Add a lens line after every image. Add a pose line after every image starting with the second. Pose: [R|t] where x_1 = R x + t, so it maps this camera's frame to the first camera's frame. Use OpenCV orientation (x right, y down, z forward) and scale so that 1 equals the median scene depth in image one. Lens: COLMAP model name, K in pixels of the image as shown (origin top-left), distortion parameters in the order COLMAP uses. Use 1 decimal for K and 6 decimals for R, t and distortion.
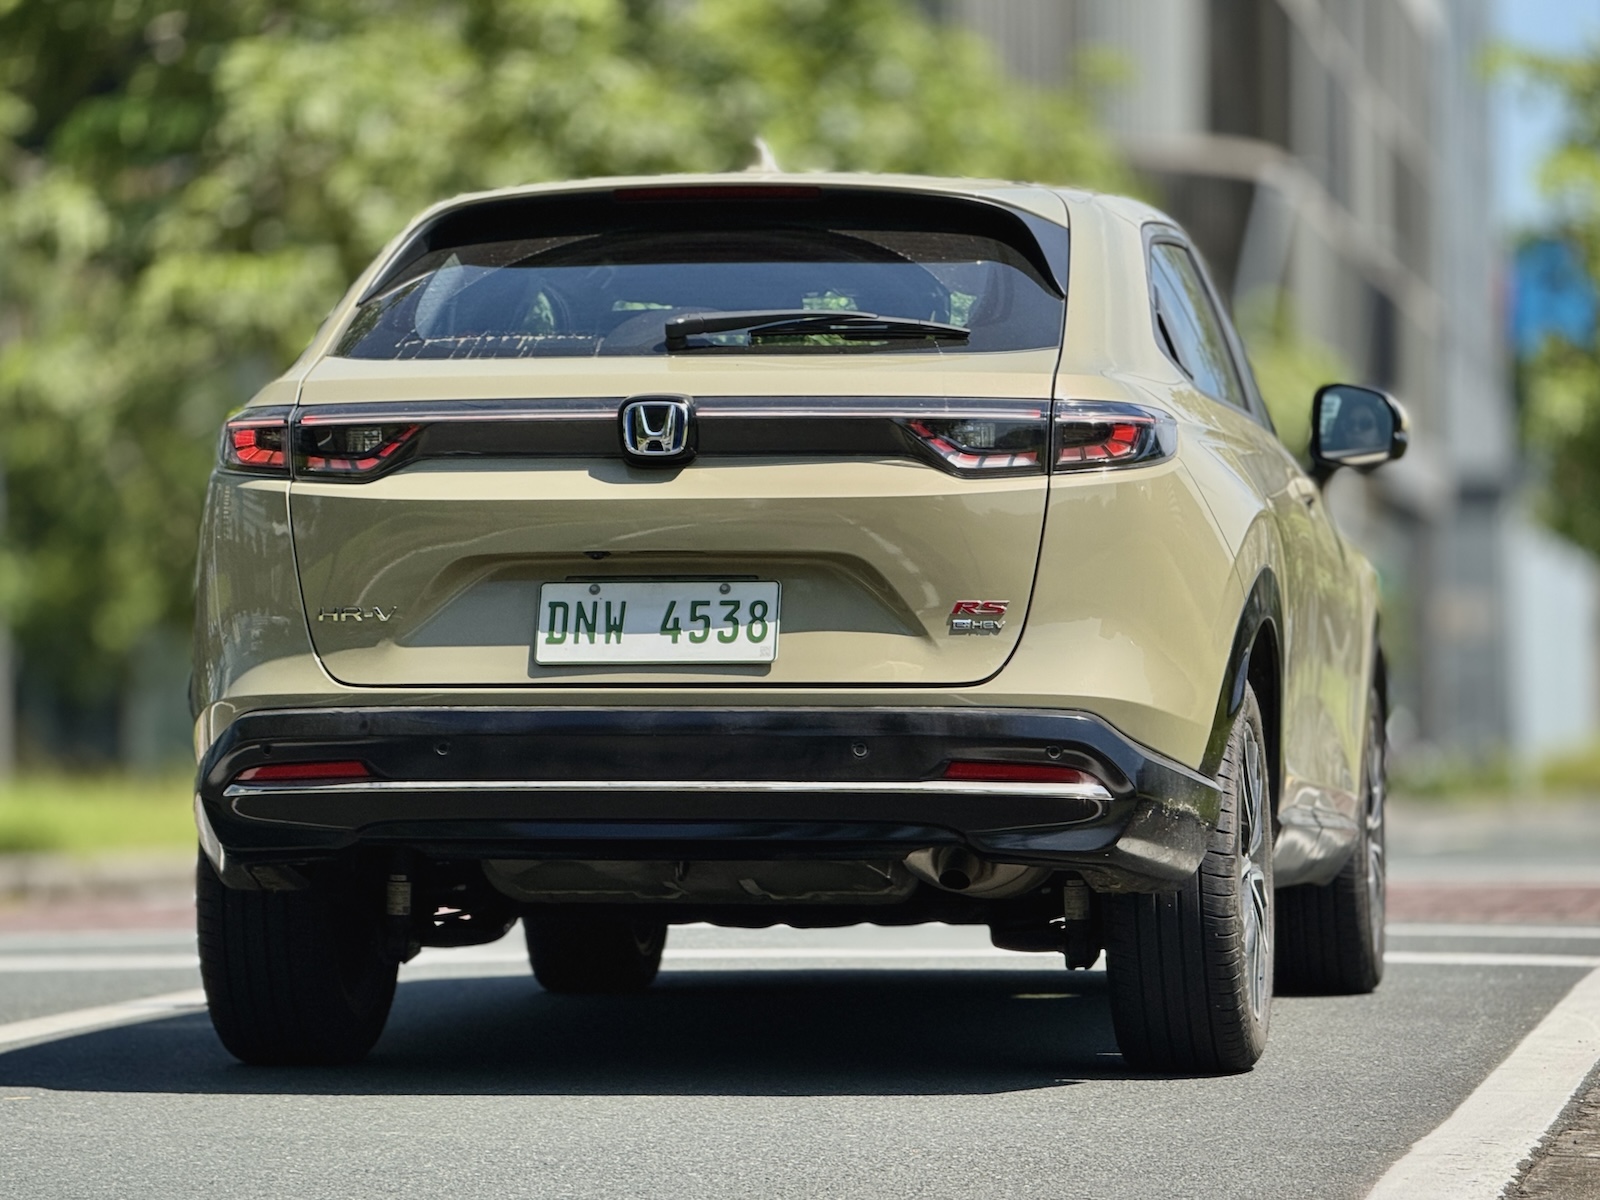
lens RADIAL K [[5557.3, 0, 800.0], [0, 5557.3, 600.0], [0, 0, 1]] dist [0.161047, 1.113924]
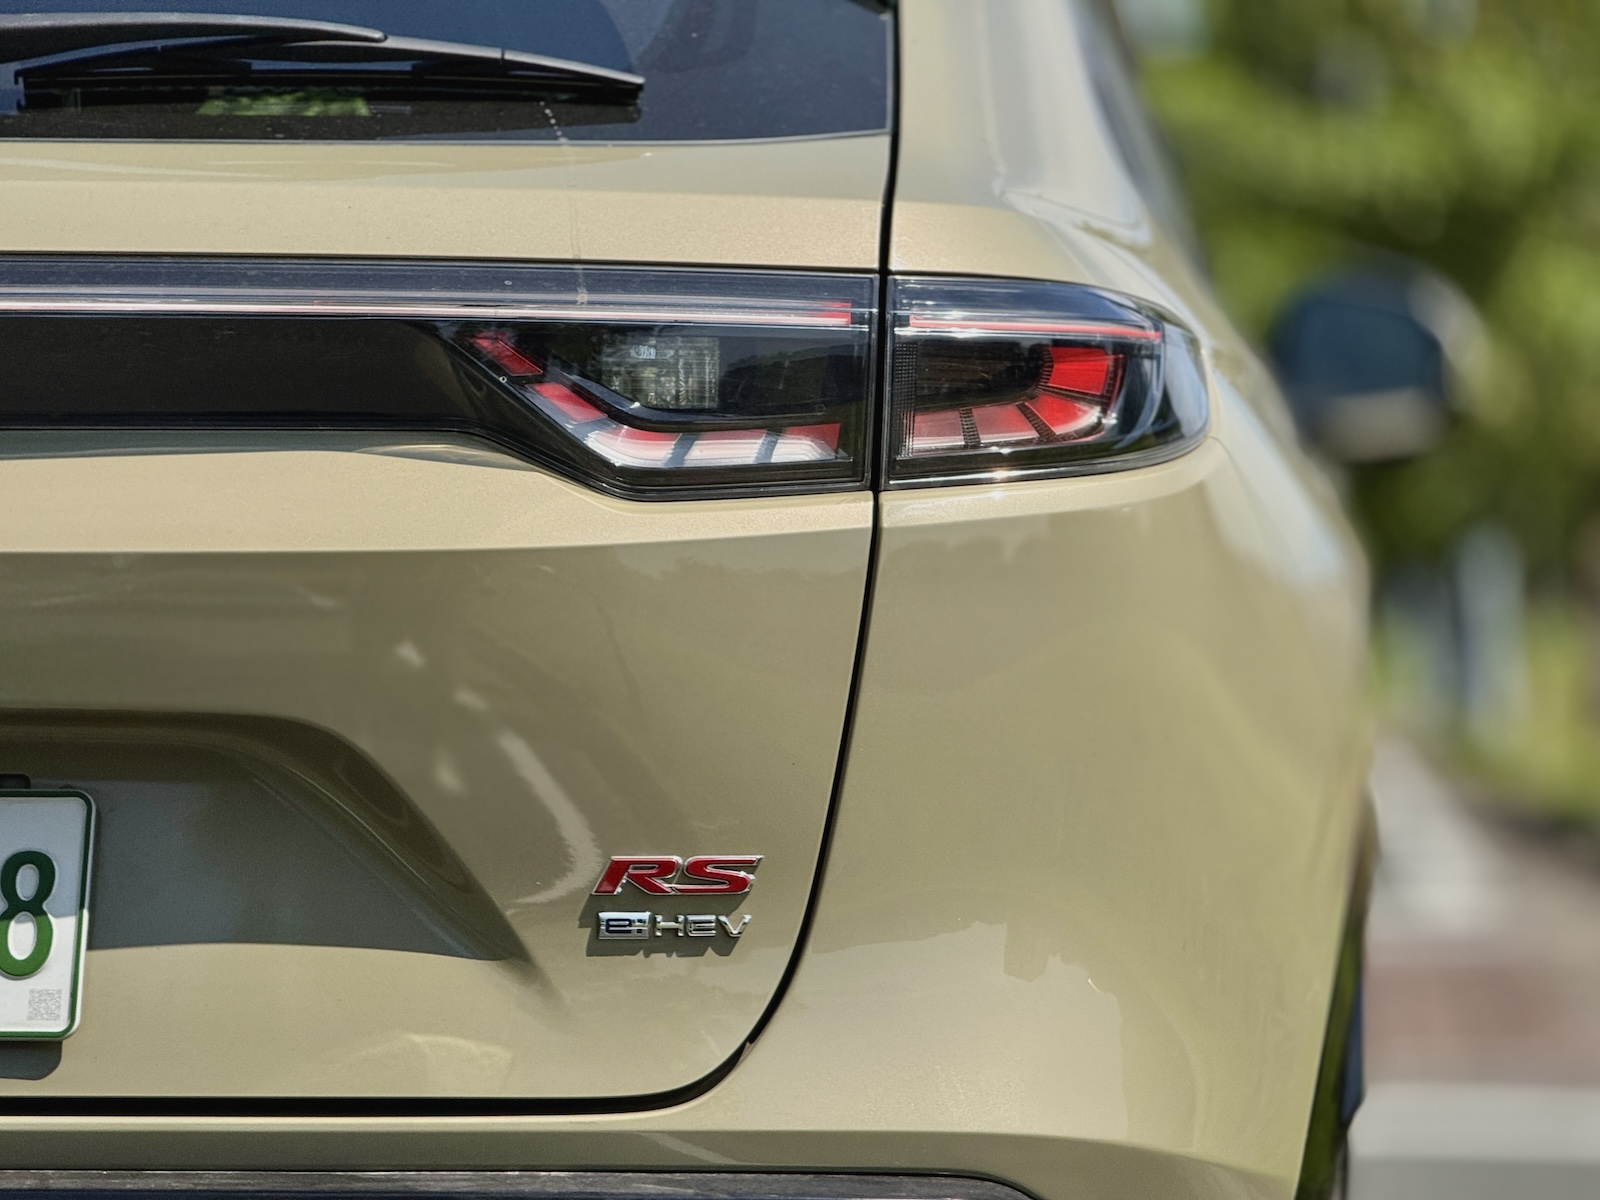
lens RADIAL K [[5557.3, 0, 800.0], [0, 5557.3, 600.0], [0, 0, 1]] dist [0.161047, 1.113924]
pose [[0.996833, 0.004441, 0.079393, 0.012510], [-0.005331, 0.999925, 0.010997, -0.019321], [-0.079338, -0.011386, 0.996783, 0.653346]]
